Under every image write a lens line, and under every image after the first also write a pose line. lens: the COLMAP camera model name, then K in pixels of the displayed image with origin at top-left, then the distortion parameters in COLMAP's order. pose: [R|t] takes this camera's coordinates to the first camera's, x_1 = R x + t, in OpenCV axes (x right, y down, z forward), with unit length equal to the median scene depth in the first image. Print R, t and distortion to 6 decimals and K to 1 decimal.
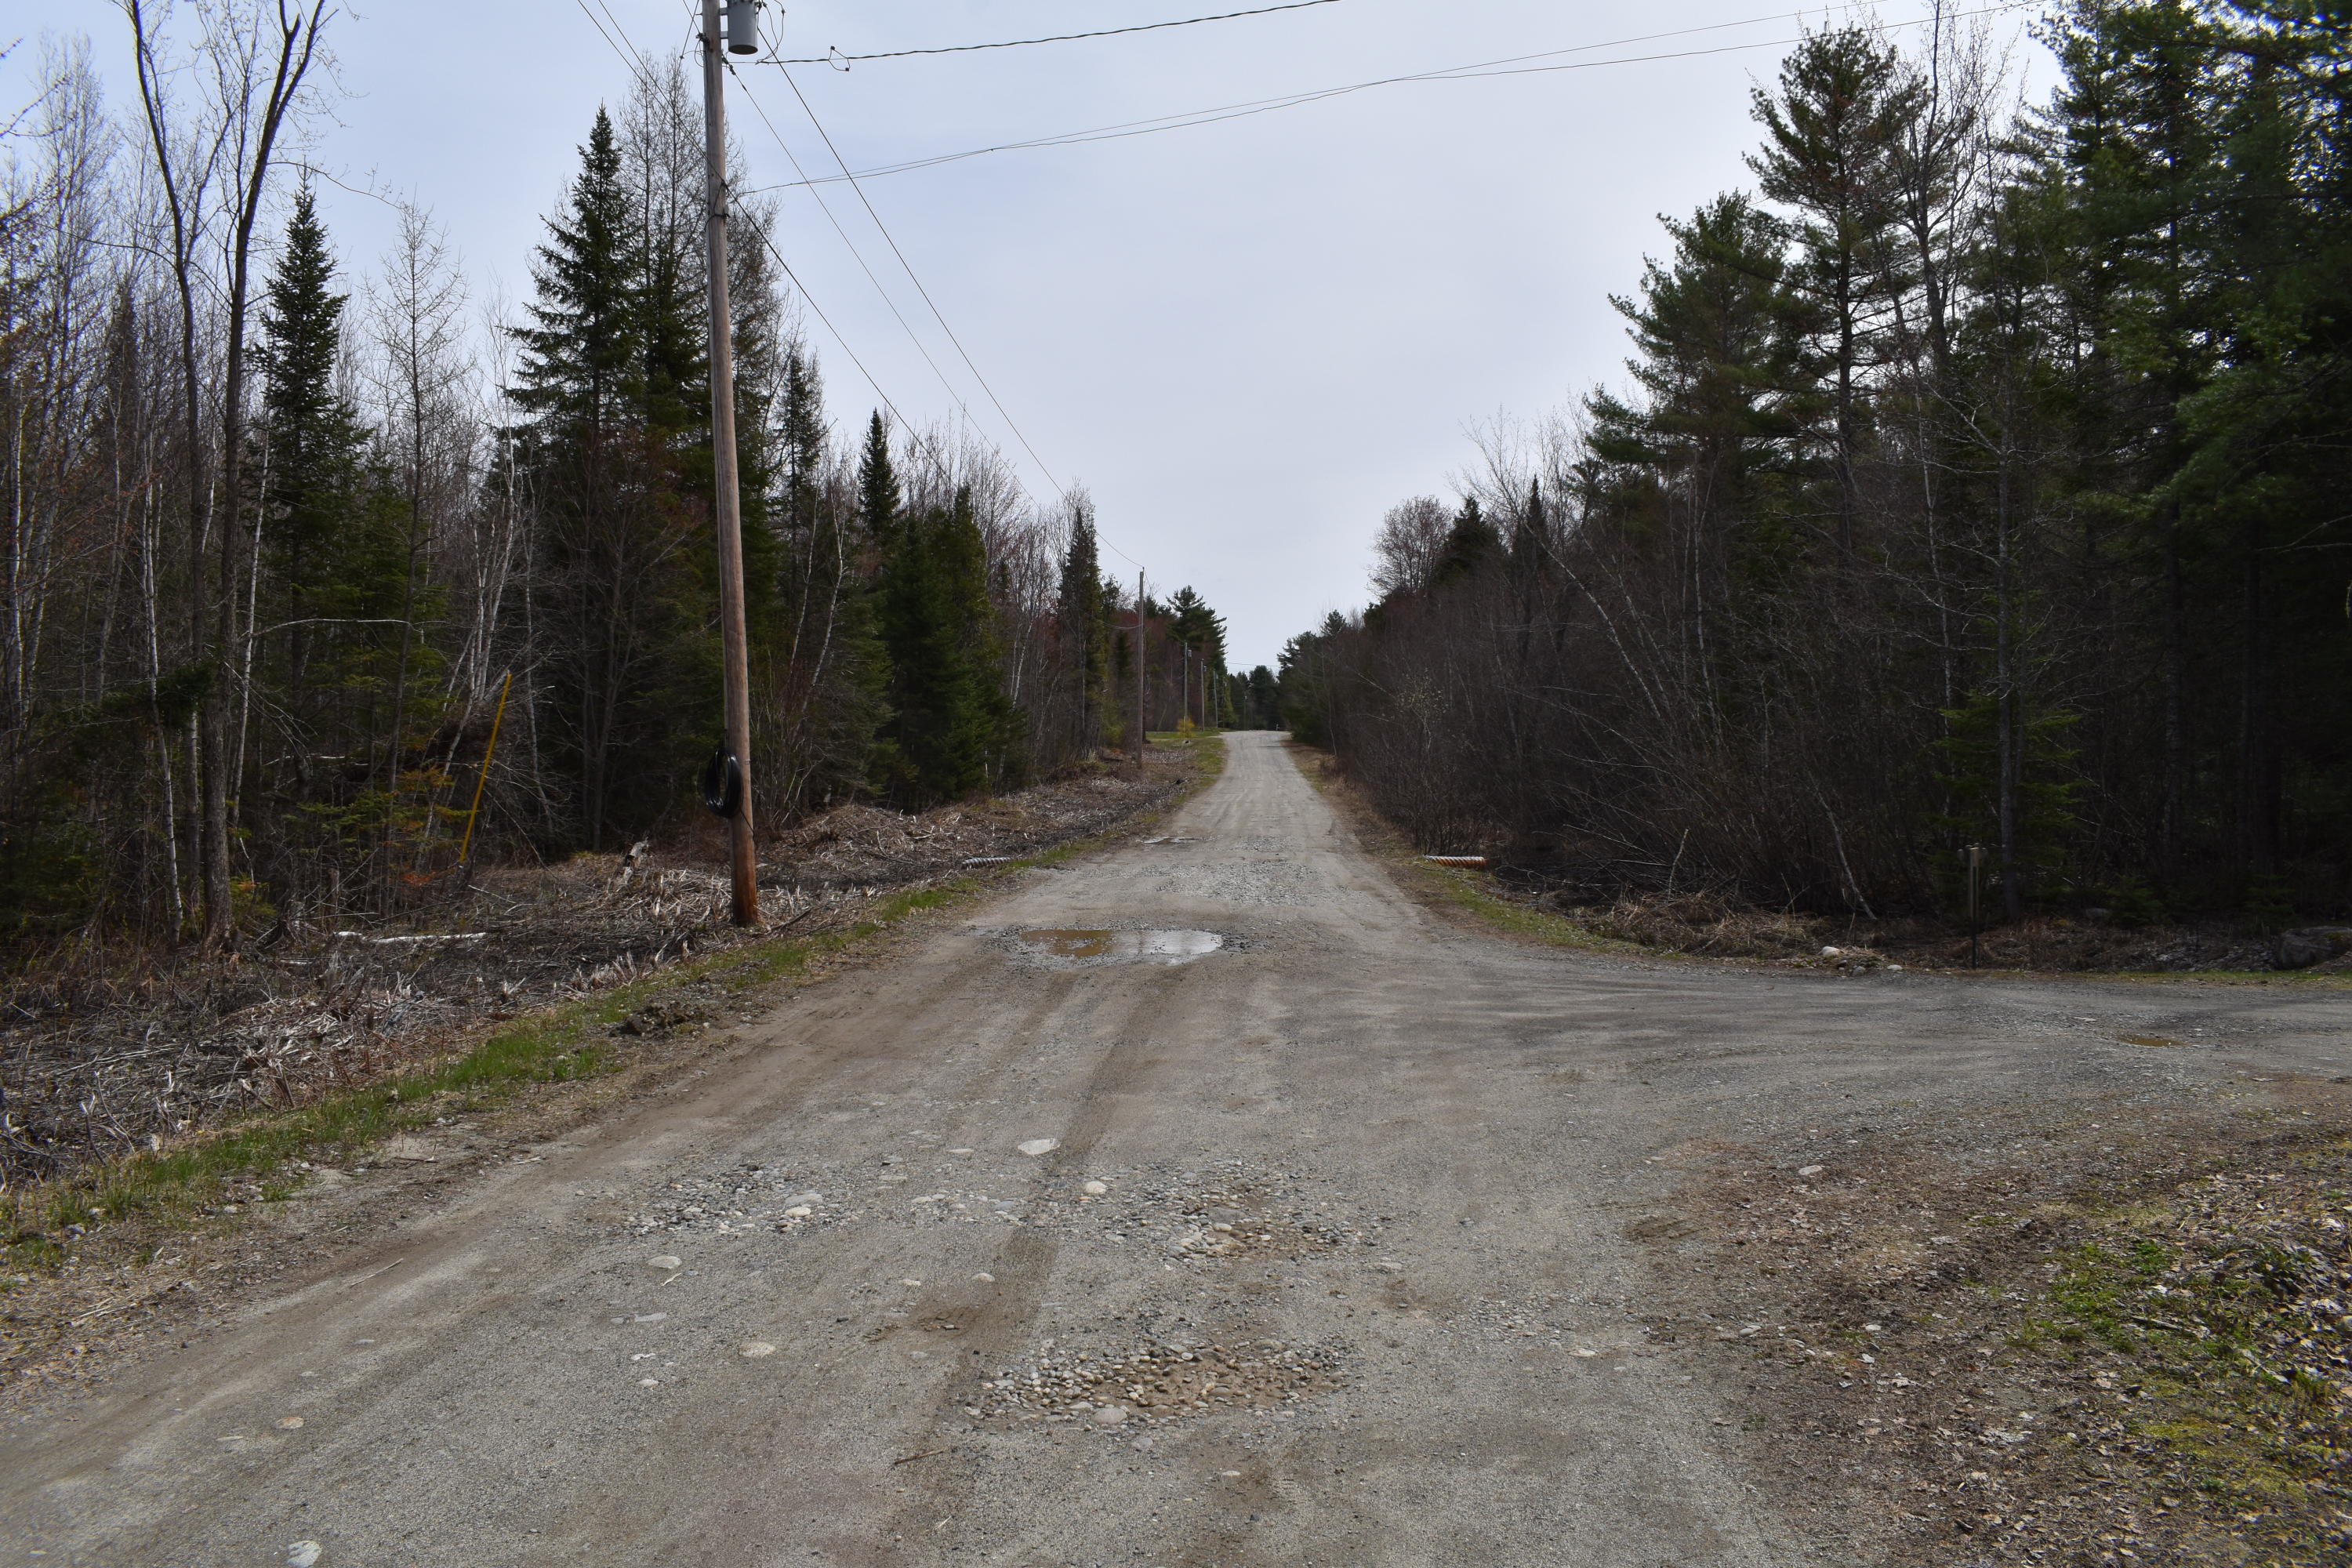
lens RADIAL K [[1824.0, 0, 1179.6], [0, 1824.0, 791.8], [0, 0, 1]] dist [-0.100613, 0.018075]
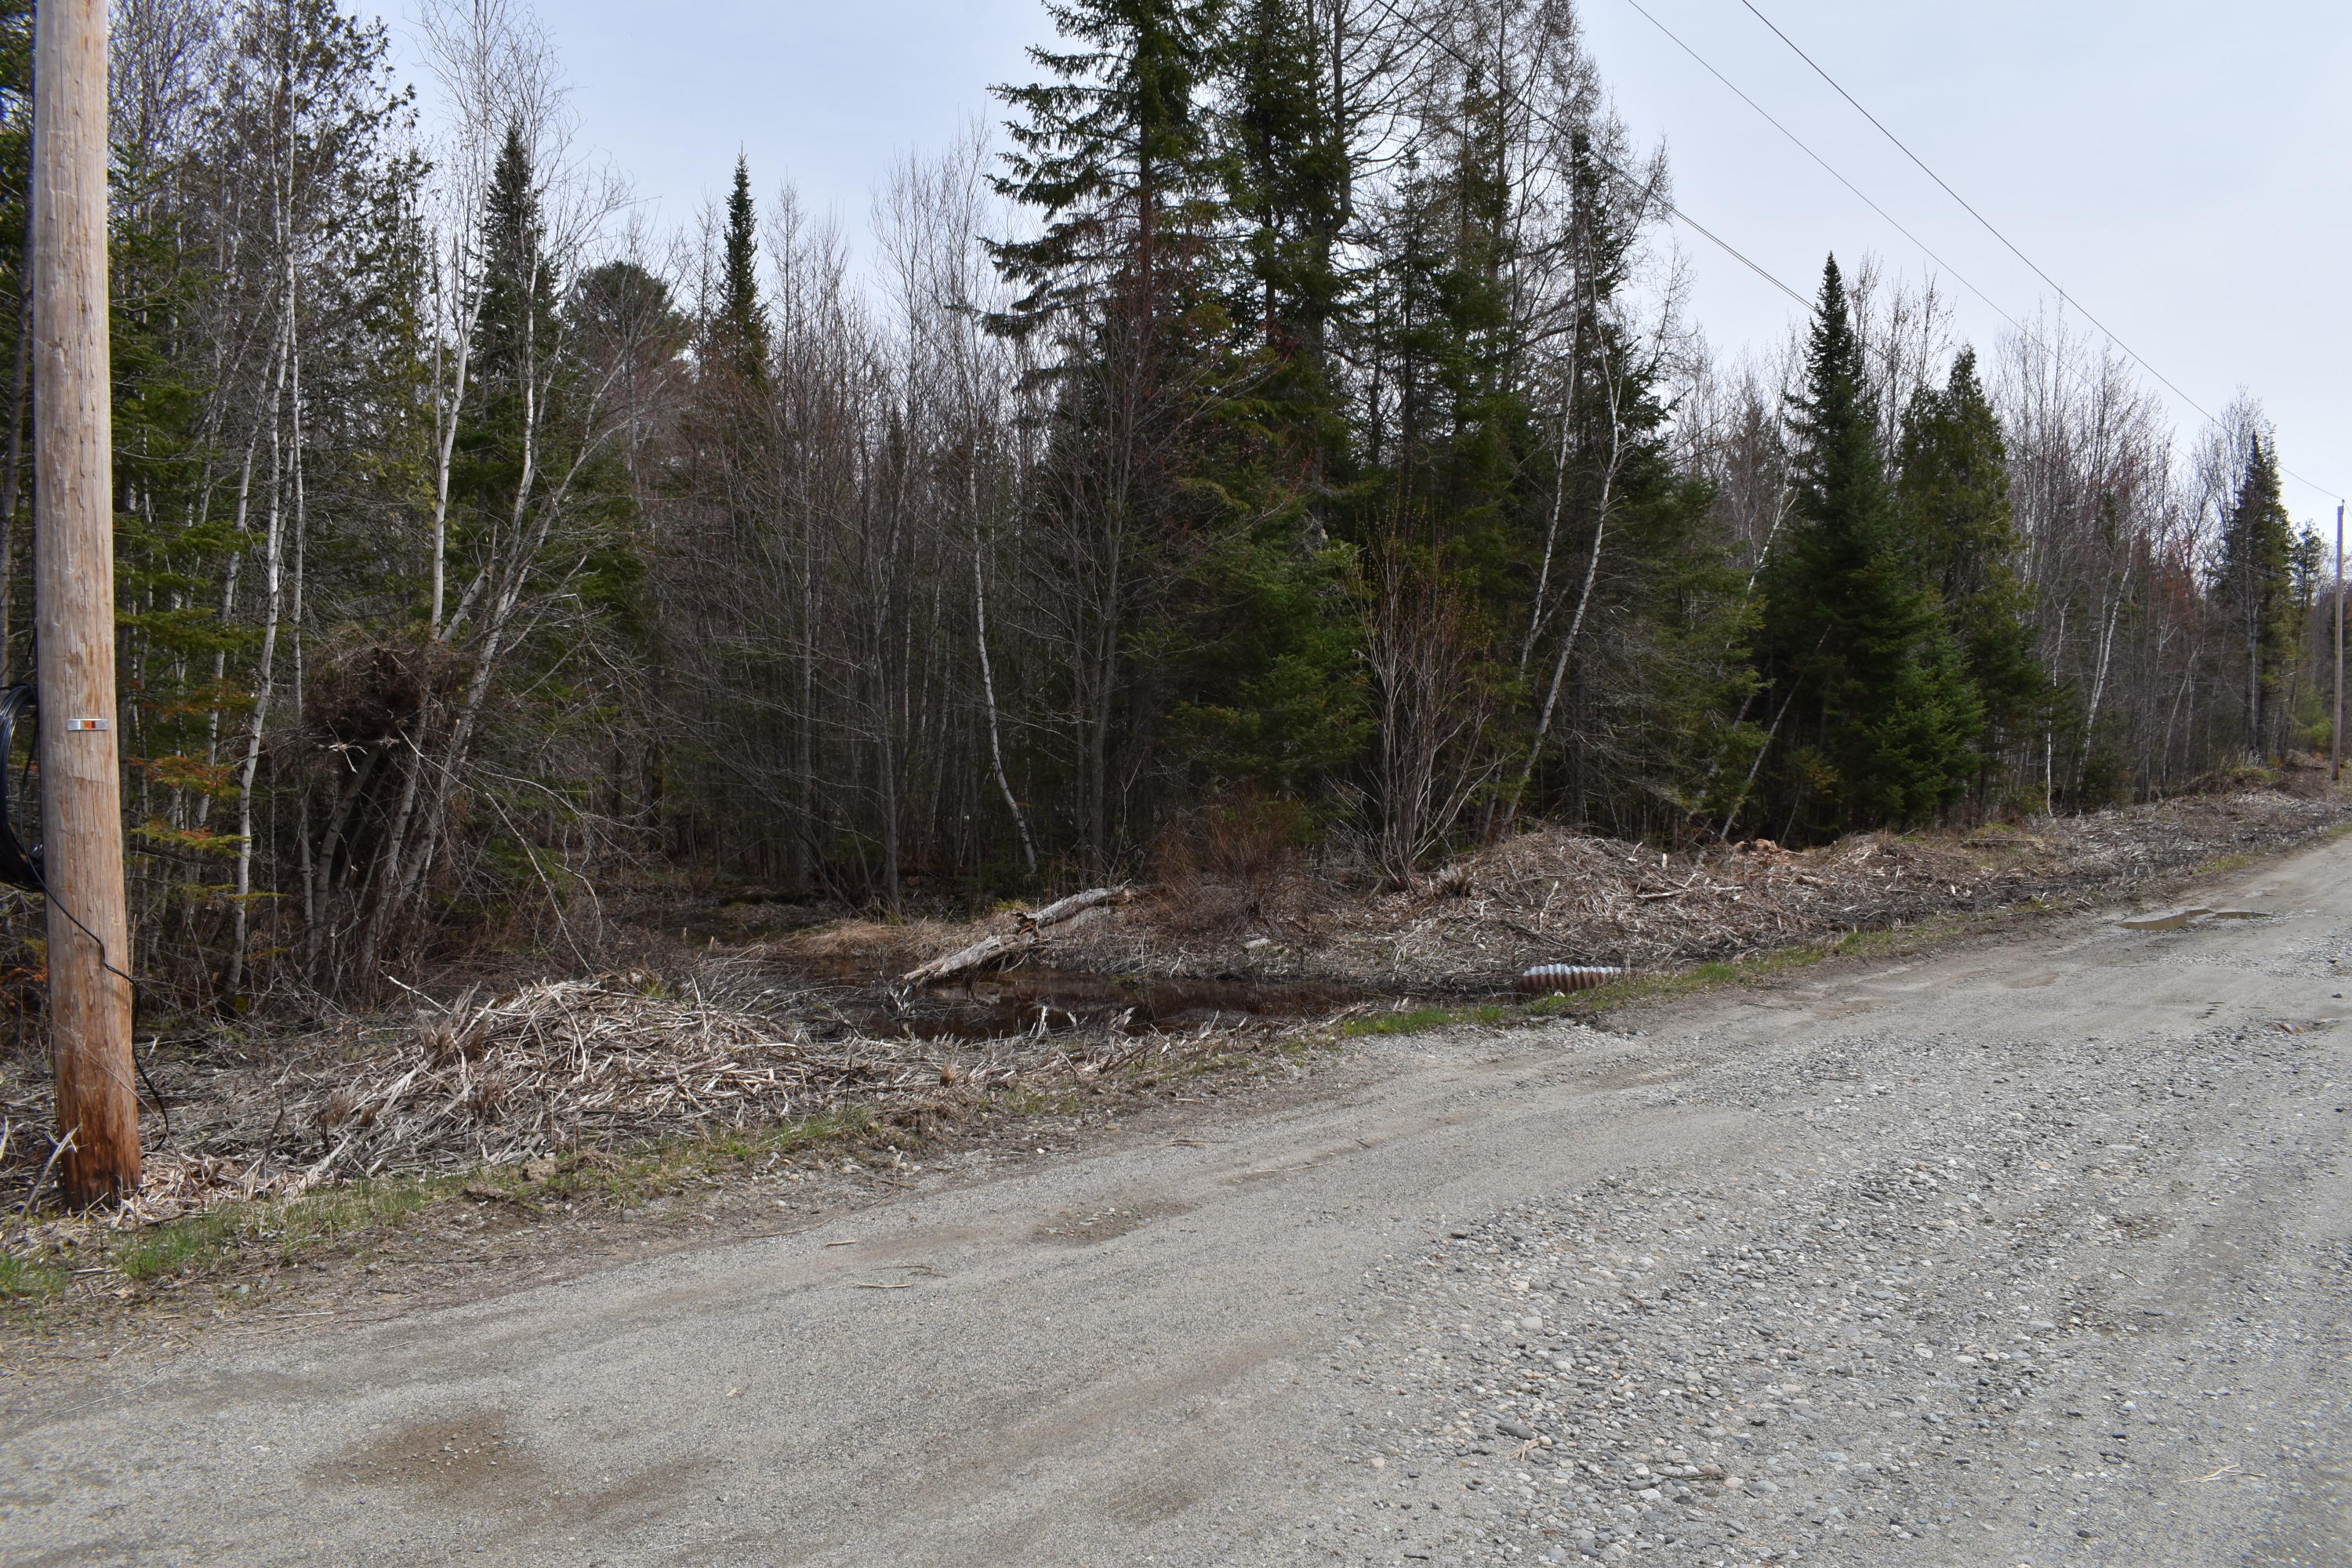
lens RADIAL K [[1824.0, 0, 1178.9], [0, 1824.0, 777.7], [0, 0, 1]] dist [-0.100613, 0.018075]
pose [[0.802234, 0.011016, -0.596908, 0.018126], [-0.017745, 0.999828, -0.005396, -0.001220], [0.596746, 0.014921, 0.802291, 0.130270]]
